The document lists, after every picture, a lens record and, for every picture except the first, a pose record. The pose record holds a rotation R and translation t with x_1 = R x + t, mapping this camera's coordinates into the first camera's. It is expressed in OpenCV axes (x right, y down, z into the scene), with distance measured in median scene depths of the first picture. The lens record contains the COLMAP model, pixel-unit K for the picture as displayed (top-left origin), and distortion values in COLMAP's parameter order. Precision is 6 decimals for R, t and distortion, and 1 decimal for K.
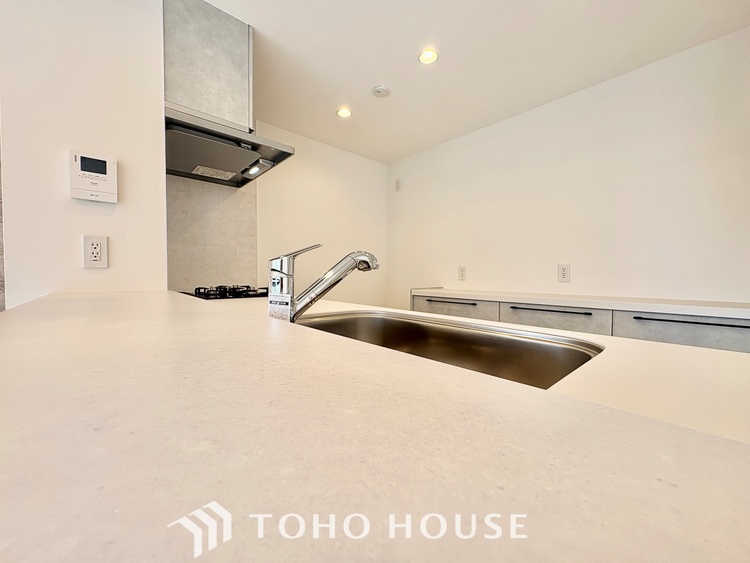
lens RADIAL K [[300.9, 0, 374.1], [0, 300.9, 282.9], [0, 0, 1]] dist [0.000689, 0.000736]
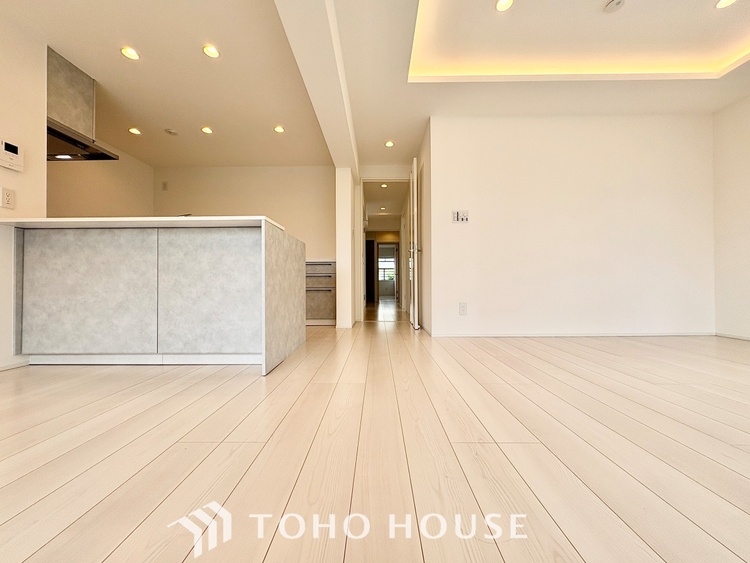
lens RADIAL K [[300.9, 0, 376.8], [0, 300.9, 281.2], [0, 0, 1]] dist [0.000689, 0.000736]
pose [[0.673594, 0.005912, 0.739078, -0.613922], [0.026453, 0.999134, -0.032101, 0.365755], [-0.738628, 0.041174, 0.672855, -1.277111]]
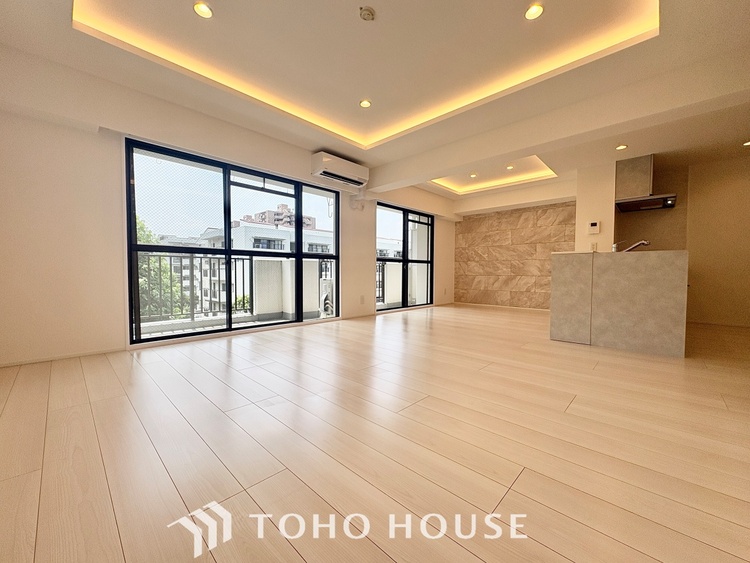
lens RADIAL K [[300.9, 0, 375.2], [0, 300.9, 278.4], [0, 0, 1]] dist [0.000689, 0.000736]
pose [[0.082885, 0.020990, -0.996338, 2.059864], [-0.034830, 0.999228, 0.018153, 0.249265], [0.995950, 0.033198, 0.083552, -1.595133]]
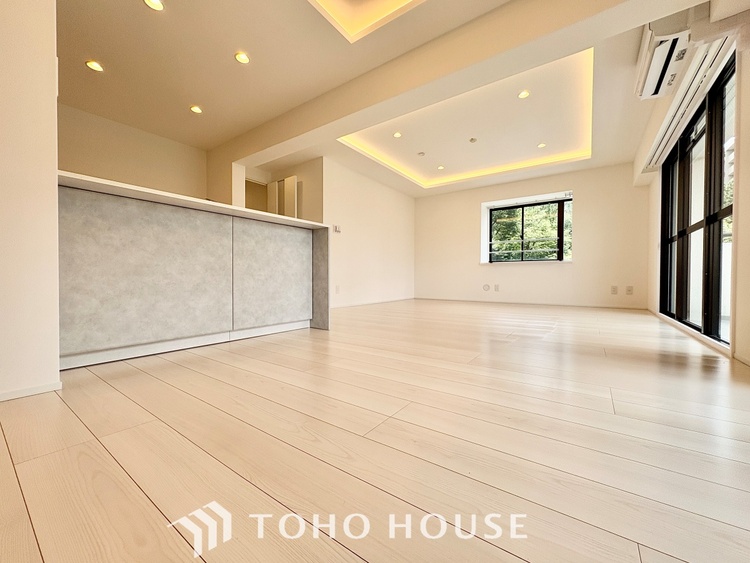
lens RADIAL K [[300.9, 0, 373.1], [0, 300.9, 281.3], [0, 0, 1]] dist [0.000689, 0.000736]
pose [[-0.216920, -0.012237, 0.976113, -1.883764], [0.025651, 0.999505, 0.018230, 0.368505], [-0.975852, 0.028993, -0.216499, 0.016998]]
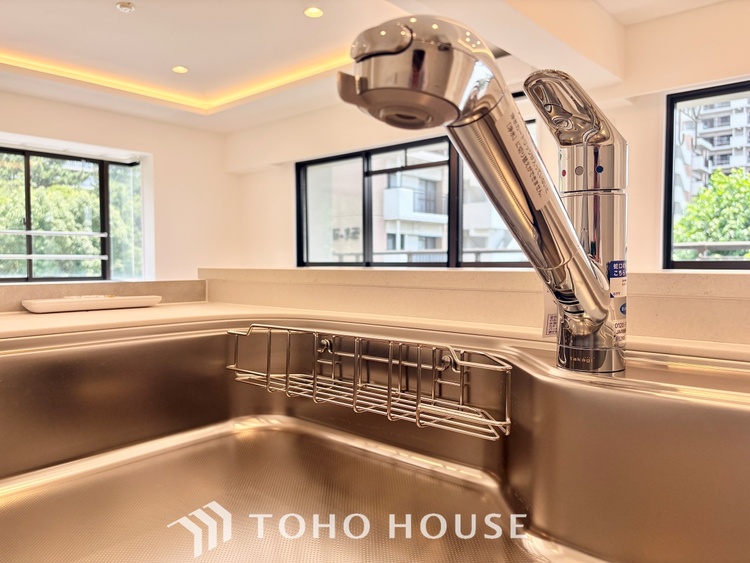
lens RADIAL K [[578.2, 0, 376.2], [0, 578.2, 284.7], [0, 0, 1]] dist [0.017212, -0.004628]
pose [[-0.993338, 0.006244, -0.115068, 0.022372], [-0.001556, 0.997713, 0.067569, 0.015812], [0.115227, 0.067298, -0.991057, 0.813543]]
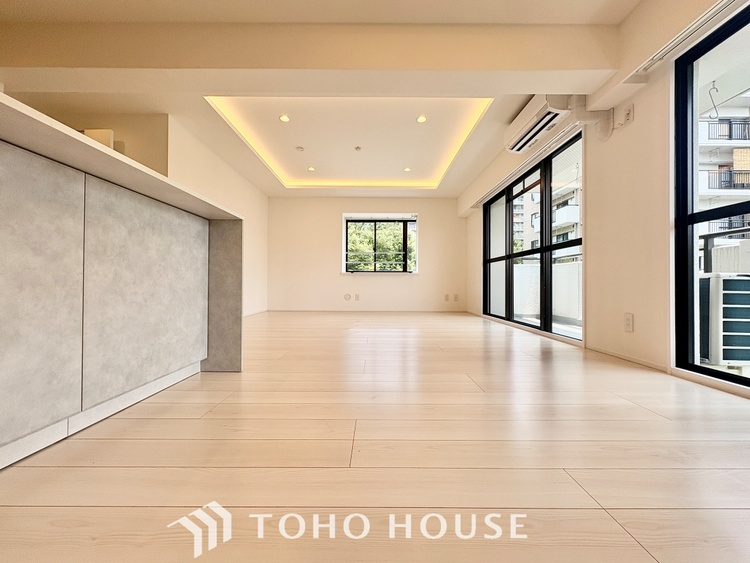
lens RADIAL K [[300.9, 0, 374.0], [0, 300.9, 282.0], [0, 0, 1]] dist [0.000689, 0.000736]
pose [[-0.744359, 0.002559, 0.667774, -1.264583], [0.014539, 0.999818, 0.012375, 0.316057], [-0.667621, 0.018920, -0.744261, 0.442915]]
